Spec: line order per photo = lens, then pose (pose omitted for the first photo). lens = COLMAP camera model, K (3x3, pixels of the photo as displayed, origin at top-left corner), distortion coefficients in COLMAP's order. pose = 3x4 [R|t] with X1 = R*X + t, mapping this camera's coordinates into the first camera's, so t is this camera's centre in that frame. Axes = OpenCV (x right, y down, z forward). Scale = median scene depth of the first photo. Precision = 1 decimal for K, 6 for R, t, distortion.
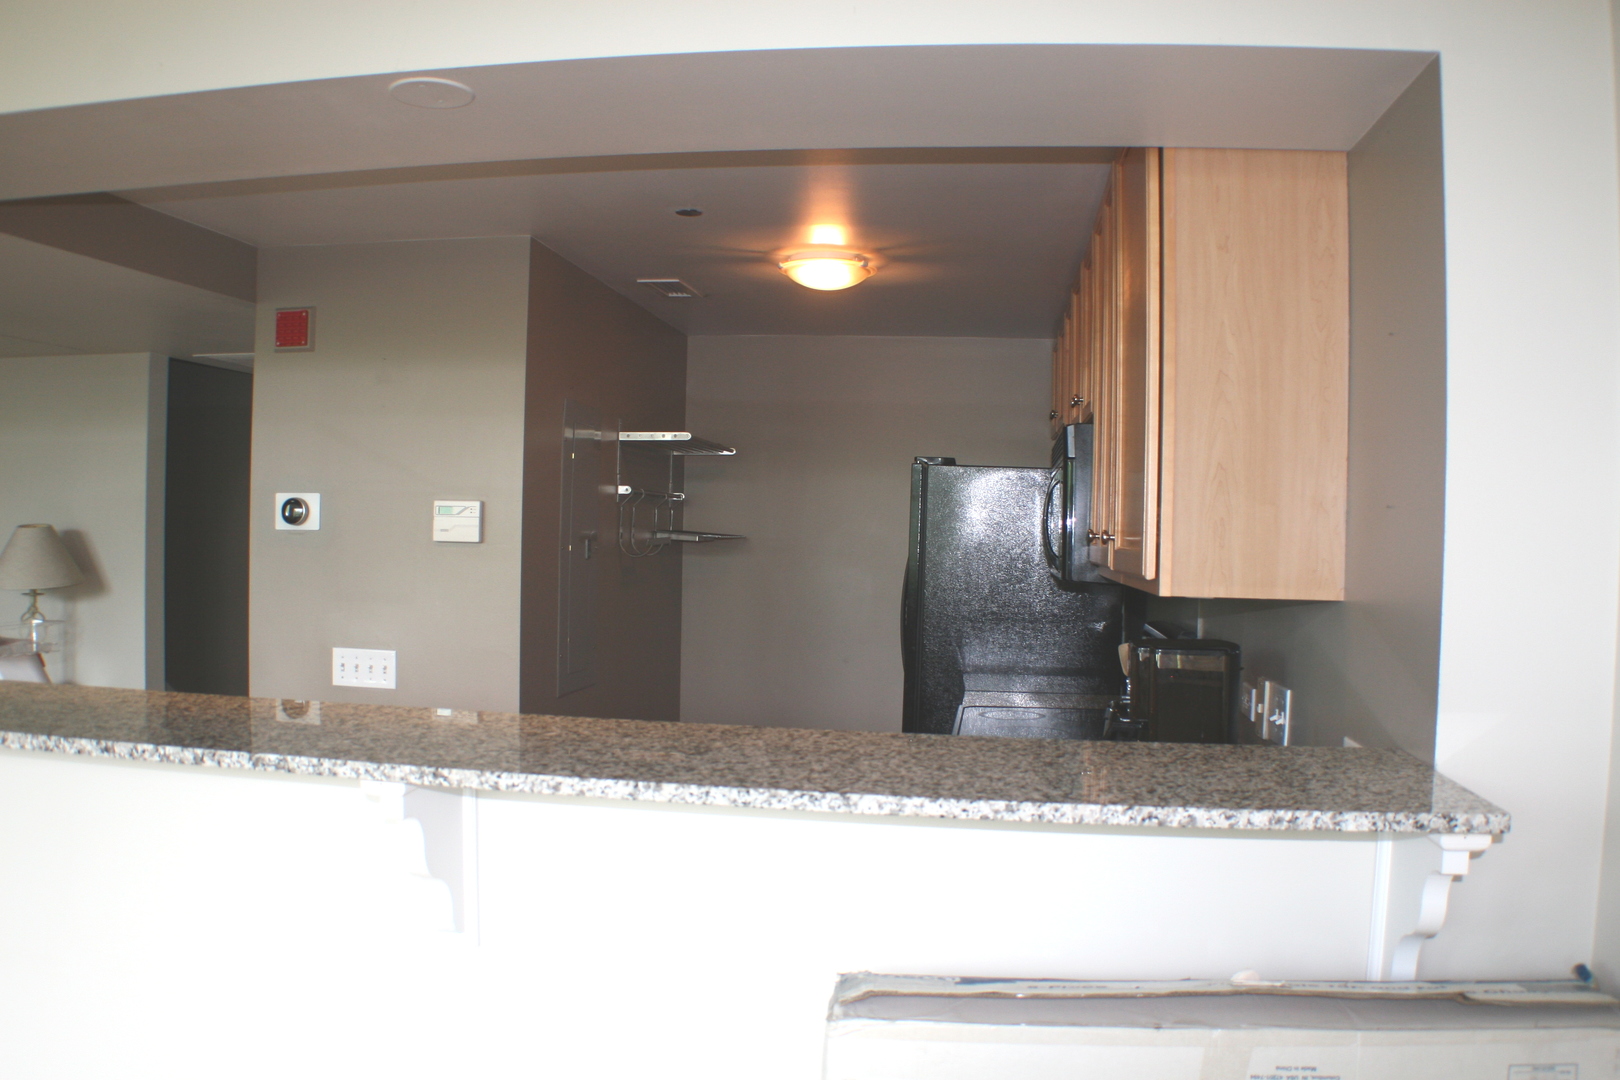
lens RADIAL K [[1273.9, 0, 810.0], [0, 1273.9, 540.0], [0, 0, 1]] dist [-0.227649, 0.065447]
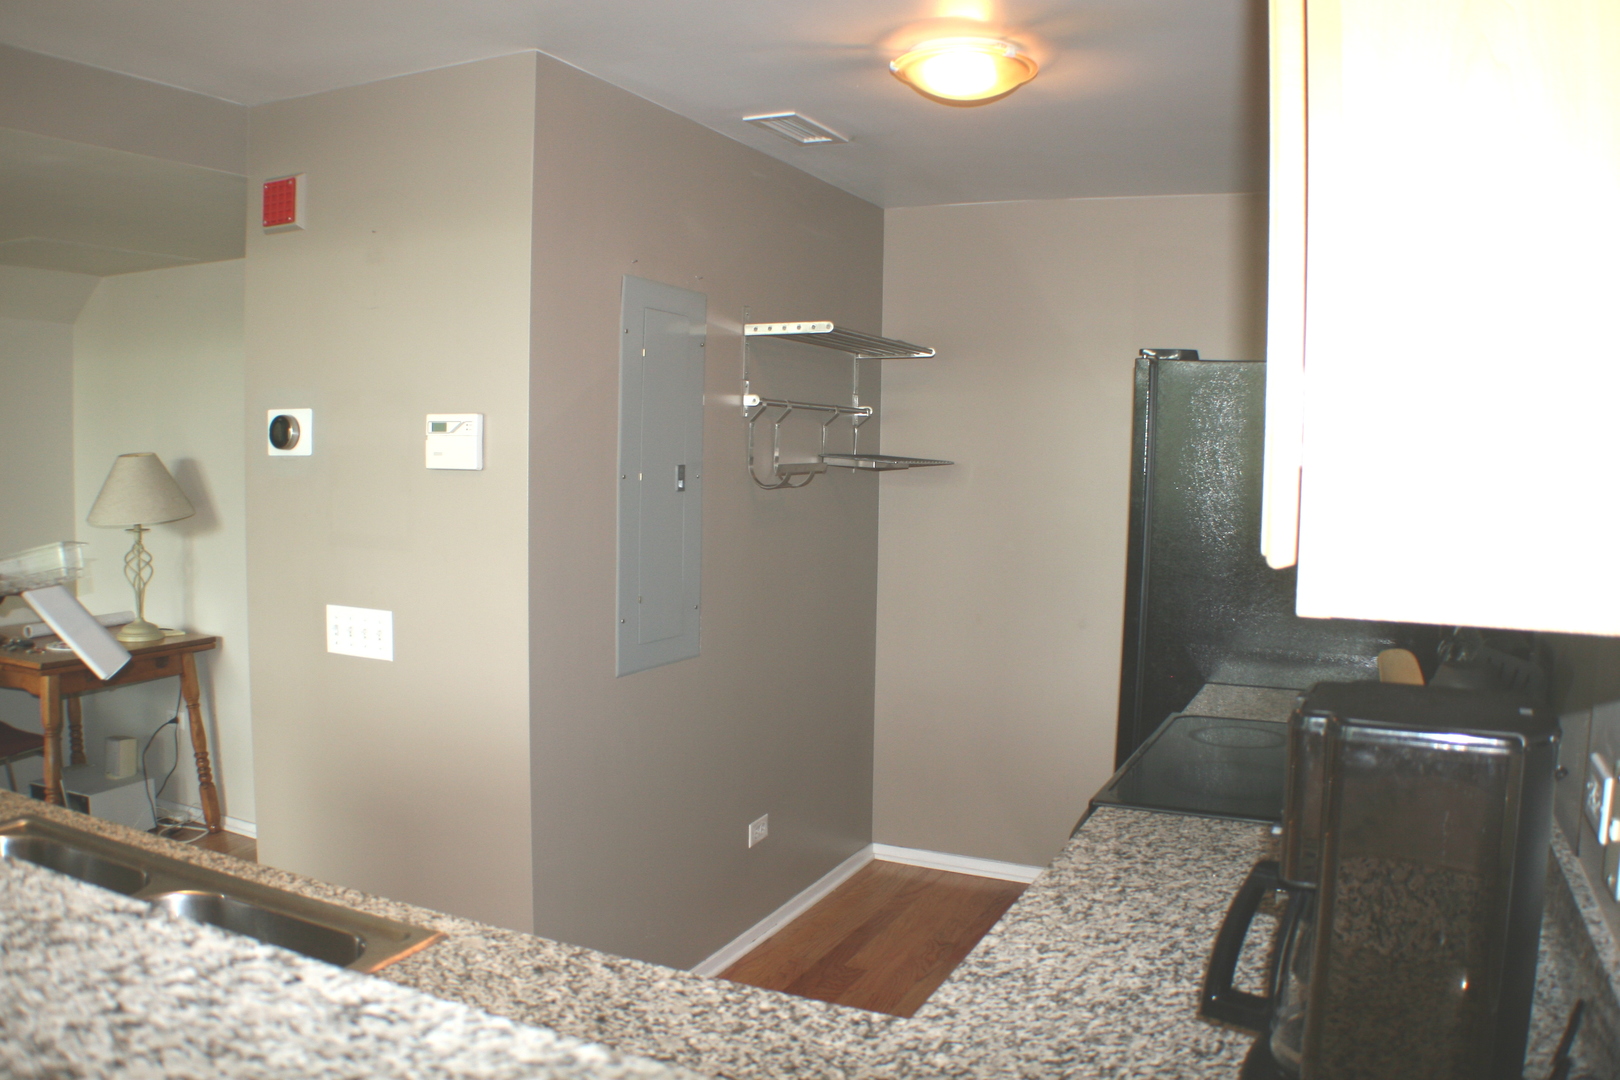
lens RADIAL K [[1273.9, 0, 810.0], [0, 1273.9, 540.0], [0, 0, 1]] dist [-0.227649, 0.065447]
pose [[0.955657, 0.017605, -0.293955, 0.113604], [-0.000820, 0.998367, 0.057128, 0.000711], [0.294480, -0.054353, 0.954111, 0.279279]]
